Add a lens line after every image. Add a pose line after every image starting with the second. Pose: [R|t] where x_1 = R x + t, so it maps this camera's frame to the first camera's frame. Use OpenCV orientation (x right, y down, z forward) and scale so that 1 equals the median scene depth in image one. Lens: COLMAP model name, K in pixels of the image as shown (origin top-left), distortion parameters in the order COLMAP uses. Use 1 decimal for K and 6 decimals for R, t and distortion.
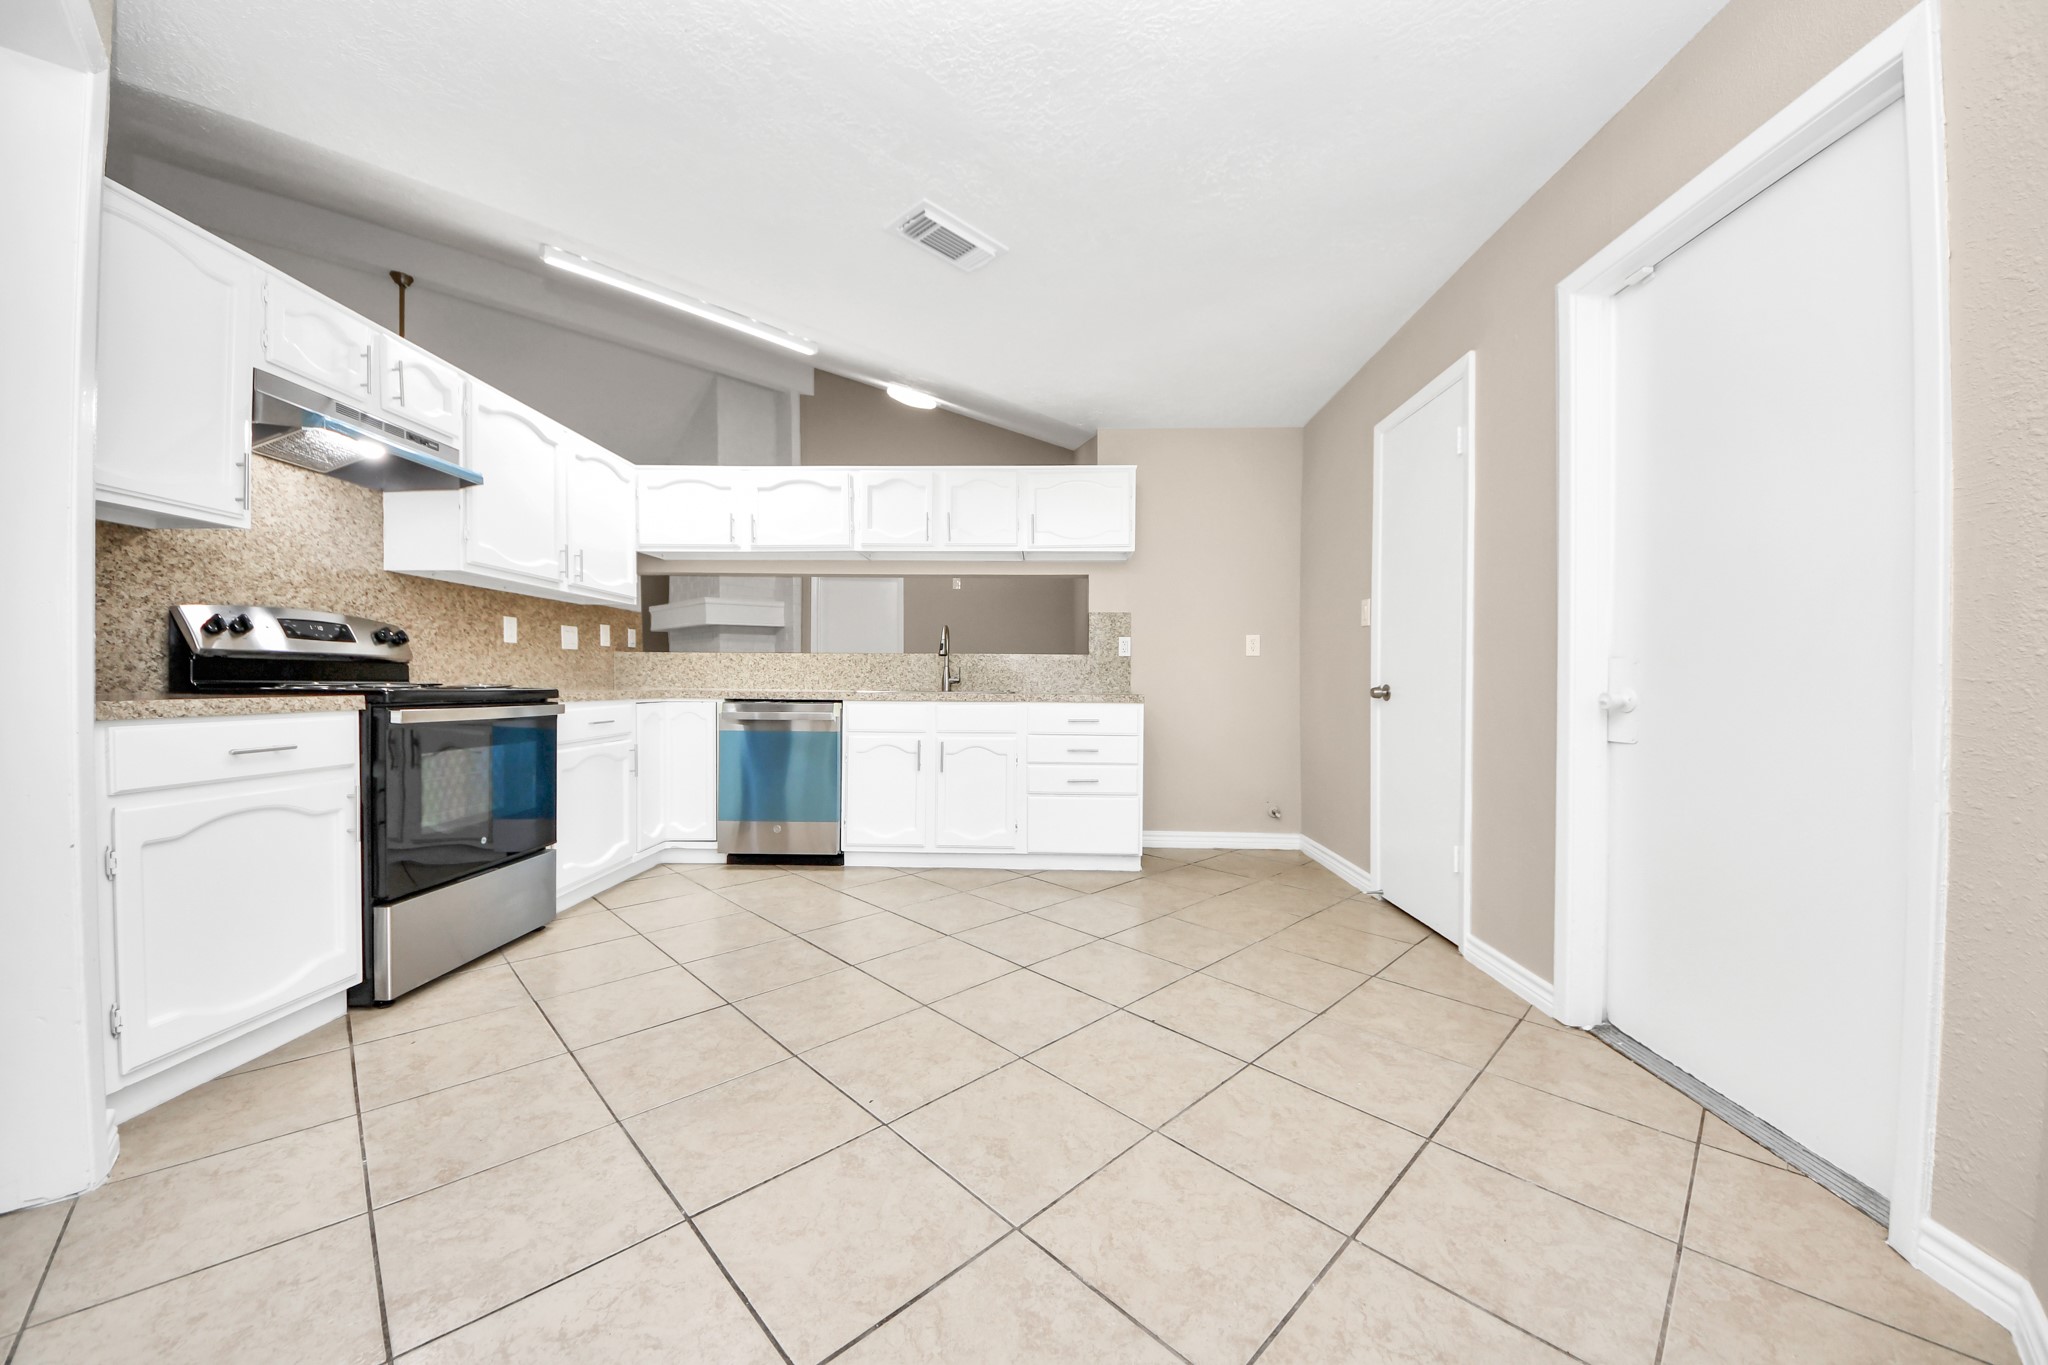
lens RADIAL K [[739.9, 0, 1000.2], [0, 739.9, 688.6], [0, 0, 1]] dist [0.005856, -0.003840]
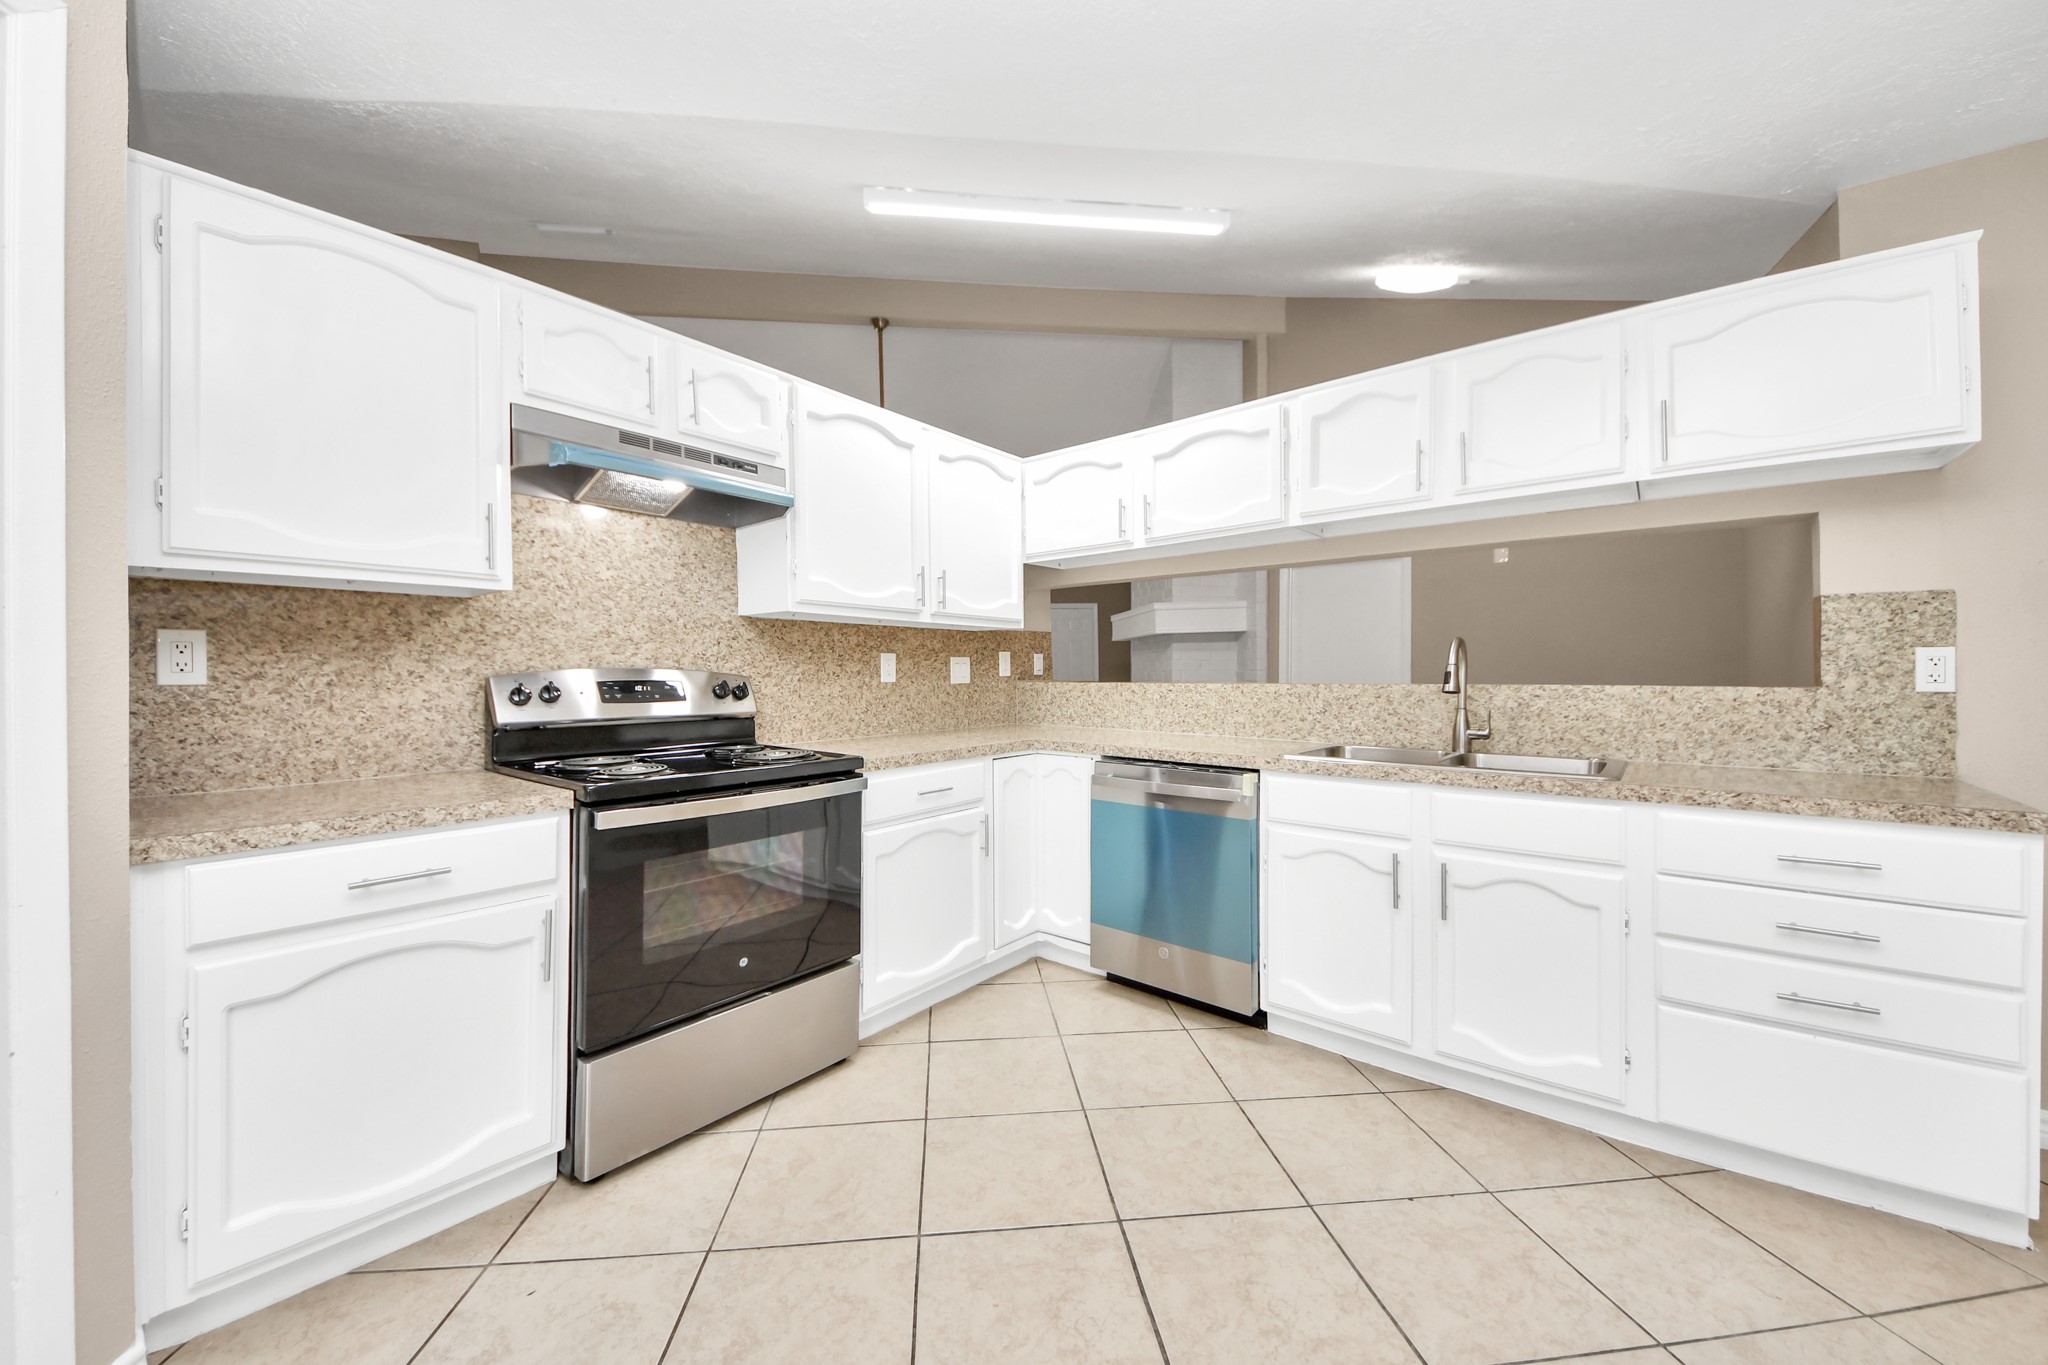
lens RADIAL K [[739.9, 0, 1011.9], [0, 739.9, 695.9], [0, 0, 1]] dist [0.005856, -0.003840]
pose [[0.791309, 0.013286, -0.611272, 0.000588], [0.000579, 0.999747, 0.022479, -0.067957], [0.611416, -0.018142, 0.791102, 0.411590]]
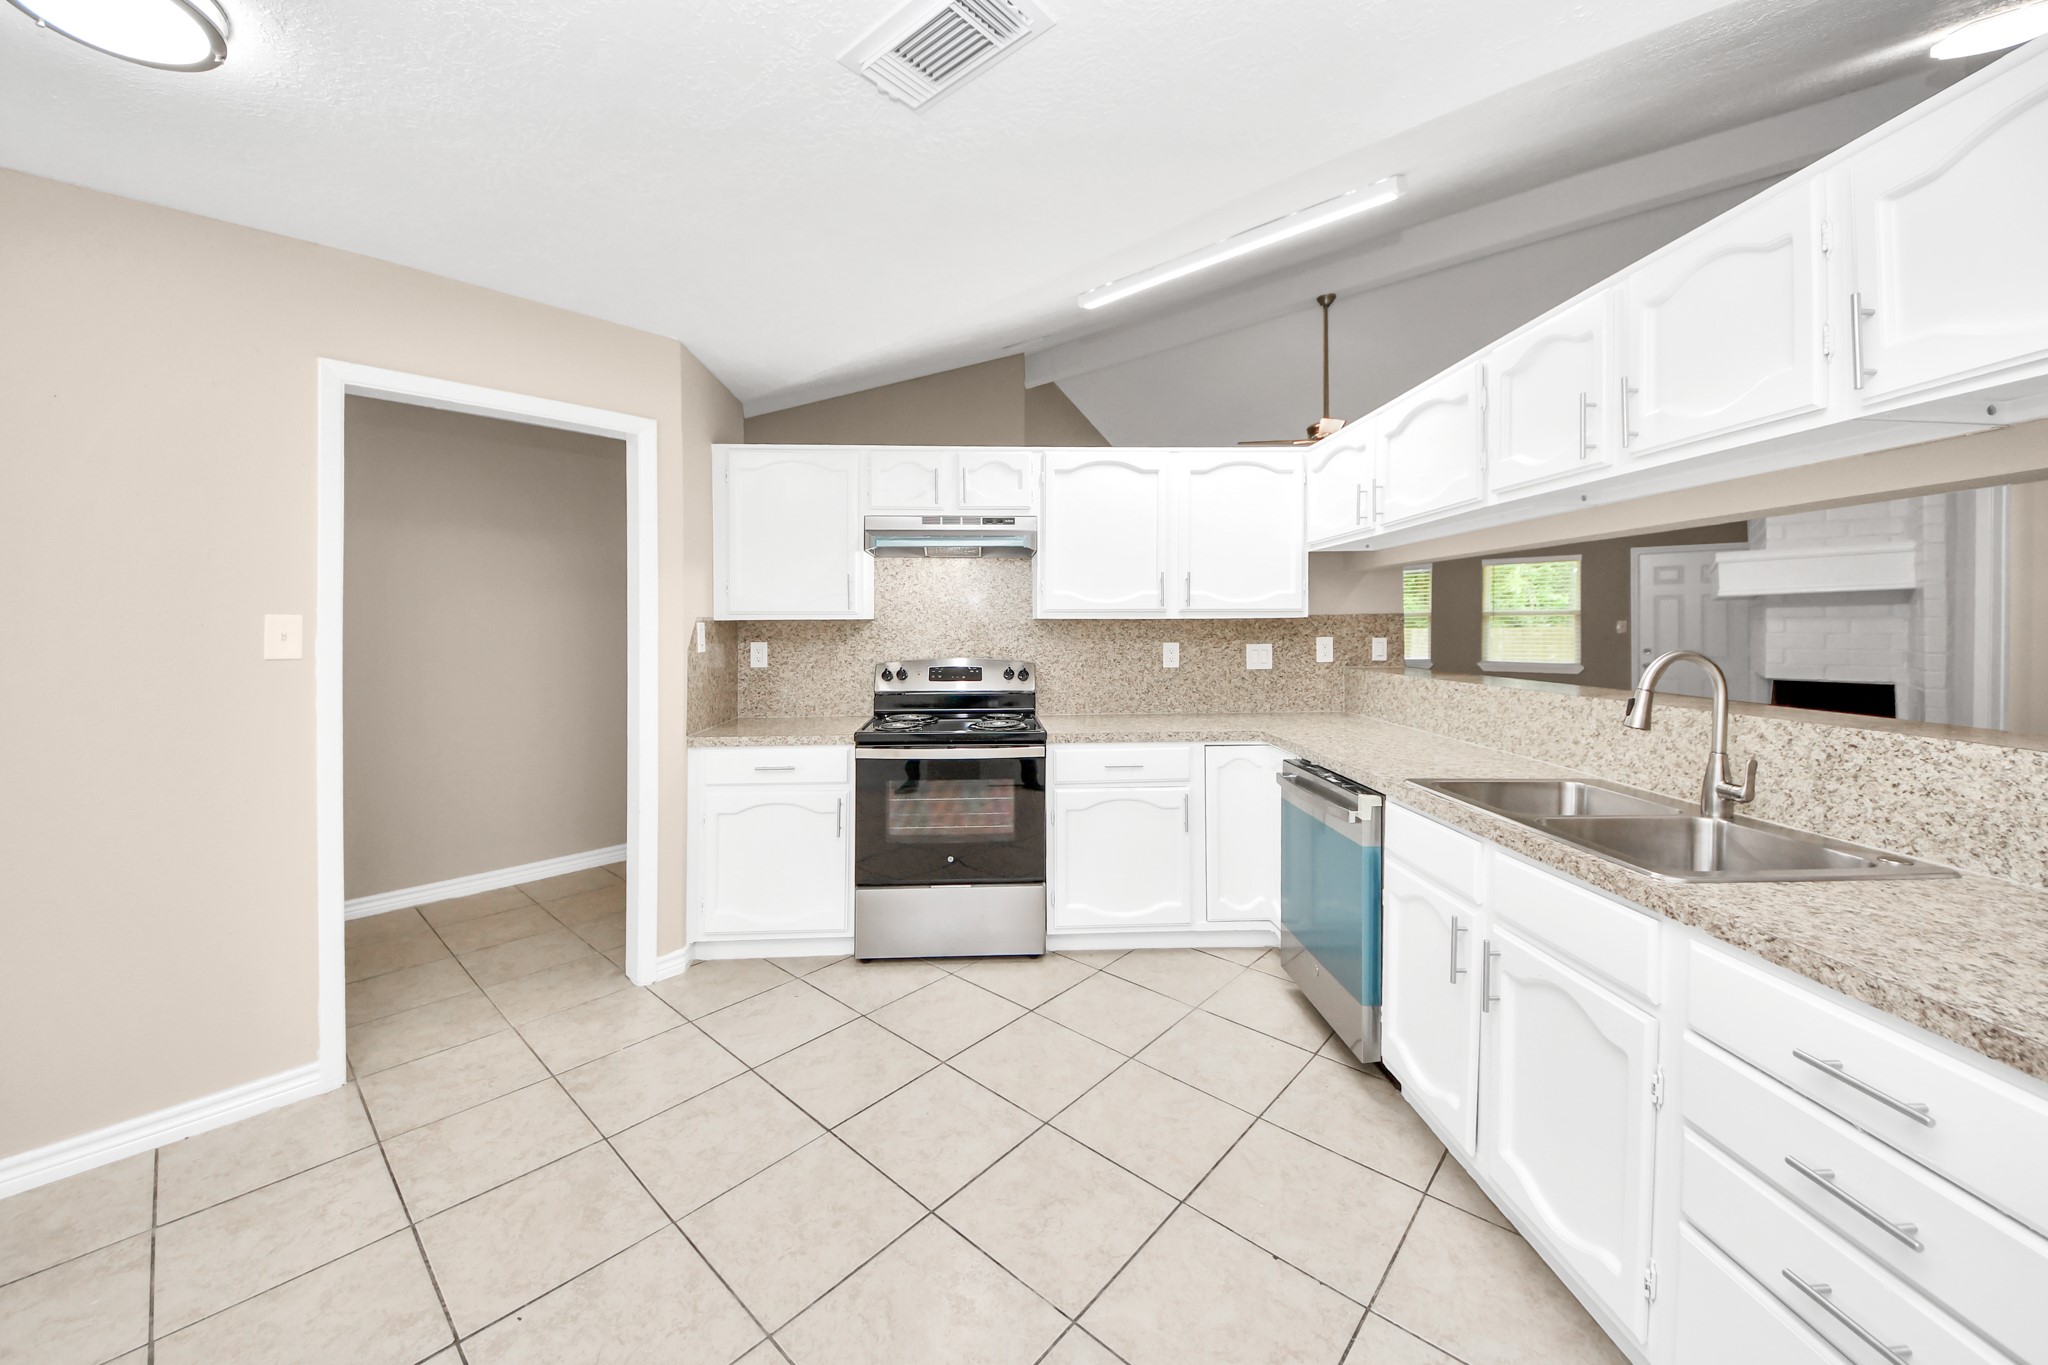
lens RADIAL K [[739.9, 0, 1030.4], [0, 739.9, 626.3], [0, 0, 1]] dist [0.005856, -0.003840]
pose [[0.085161, -0.003139, -0.996362, 0.366894], [-0.001990, 0.999993, -0.003320, -0.121026], [0.996365, 0.002265, 0.085154, 0.757716]]
